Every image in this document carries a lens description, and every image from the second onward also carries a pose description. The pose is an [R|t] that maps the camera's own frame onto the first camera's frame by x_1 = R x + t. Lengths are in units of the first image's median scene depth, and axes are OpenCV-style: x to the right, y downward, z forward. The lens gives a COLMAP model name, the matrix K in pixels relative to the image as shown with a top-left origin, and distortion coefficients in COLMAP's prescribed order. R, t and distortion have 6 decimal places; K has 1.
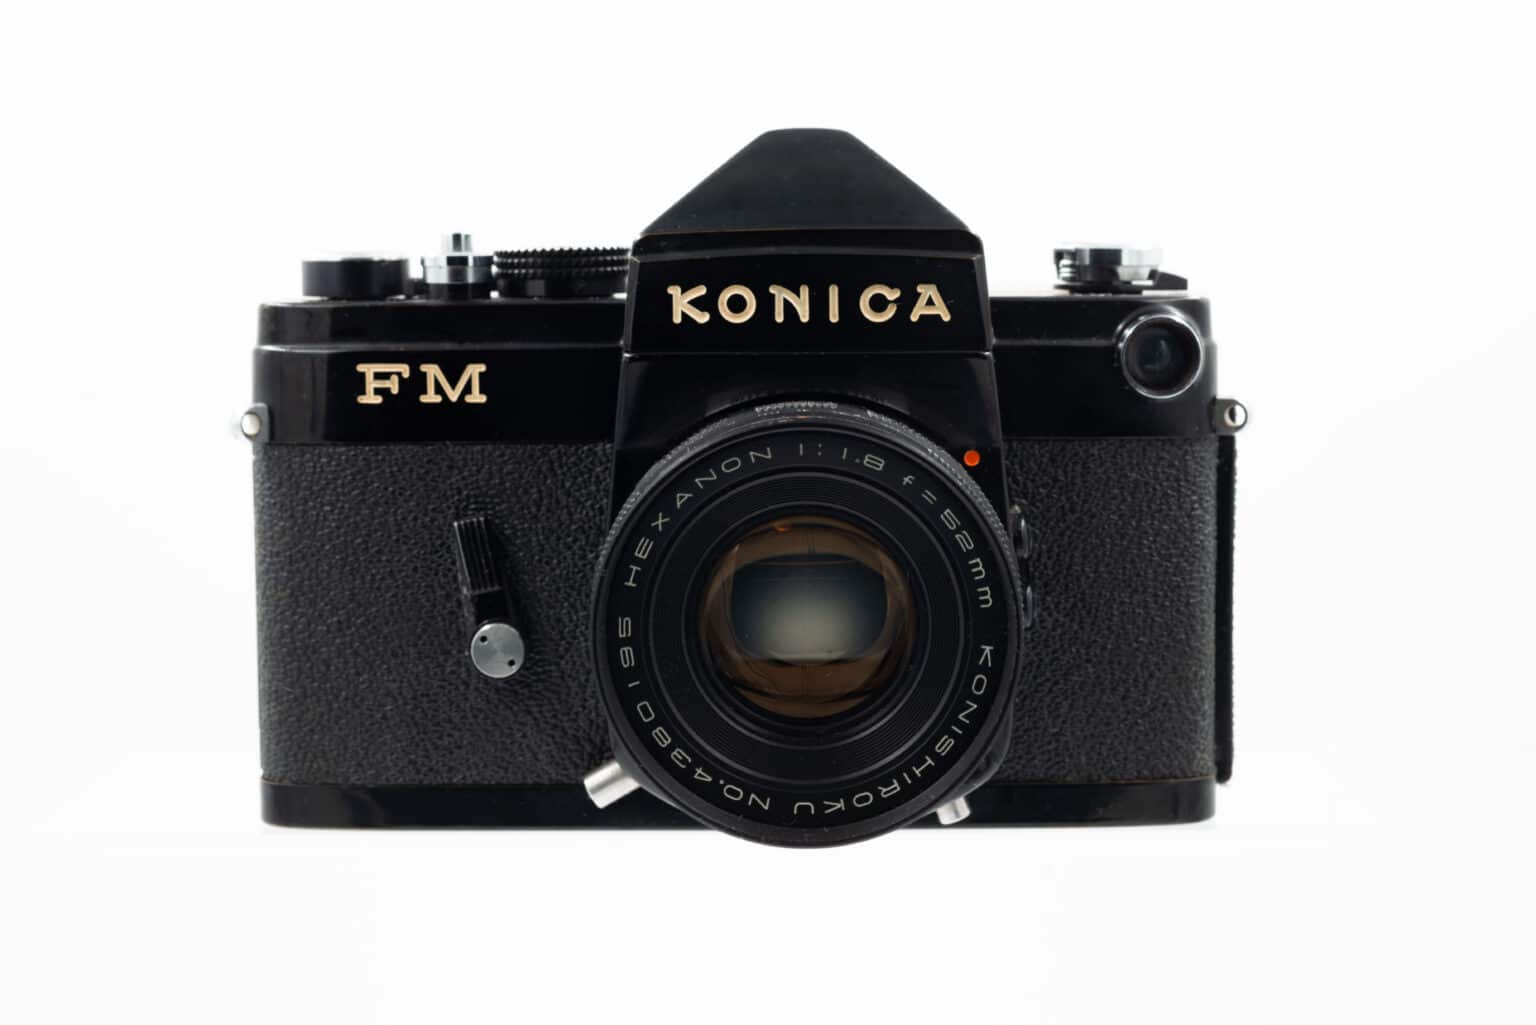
lens RADIAL K [[2638.1, 0, 763.6], [0, 2638.1, 513.8], [0, 0, 1]] dist [-0.001607, 0.000000]
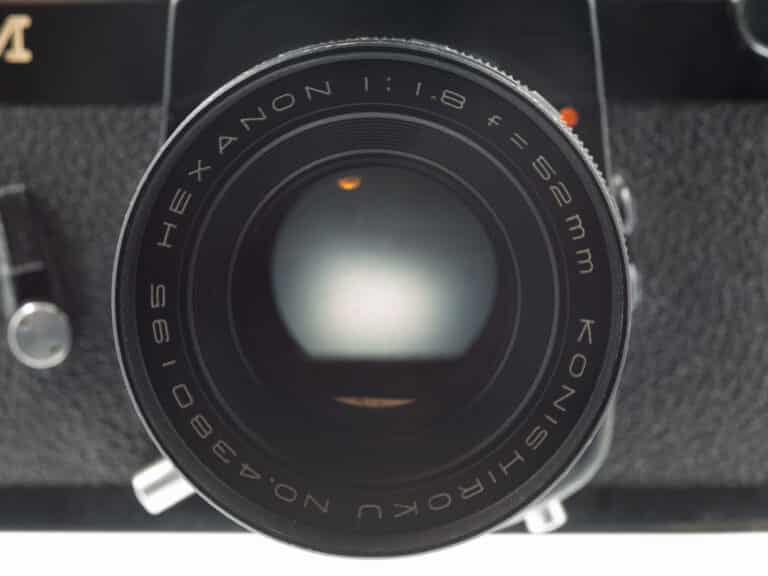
lens RADIAL K [[1933.0, 0, 385.8], [0, 1933.0, 287.7], [0, 0, 1]] dist [0.036370, 0.000000]
pose [[0.999925, 0.003623, -0.011720, 0.027511], [-0.003728, 0.999953, -0.008925, 0.045454], [0.011688, 0.008968, 0.999891, 0.380296]]
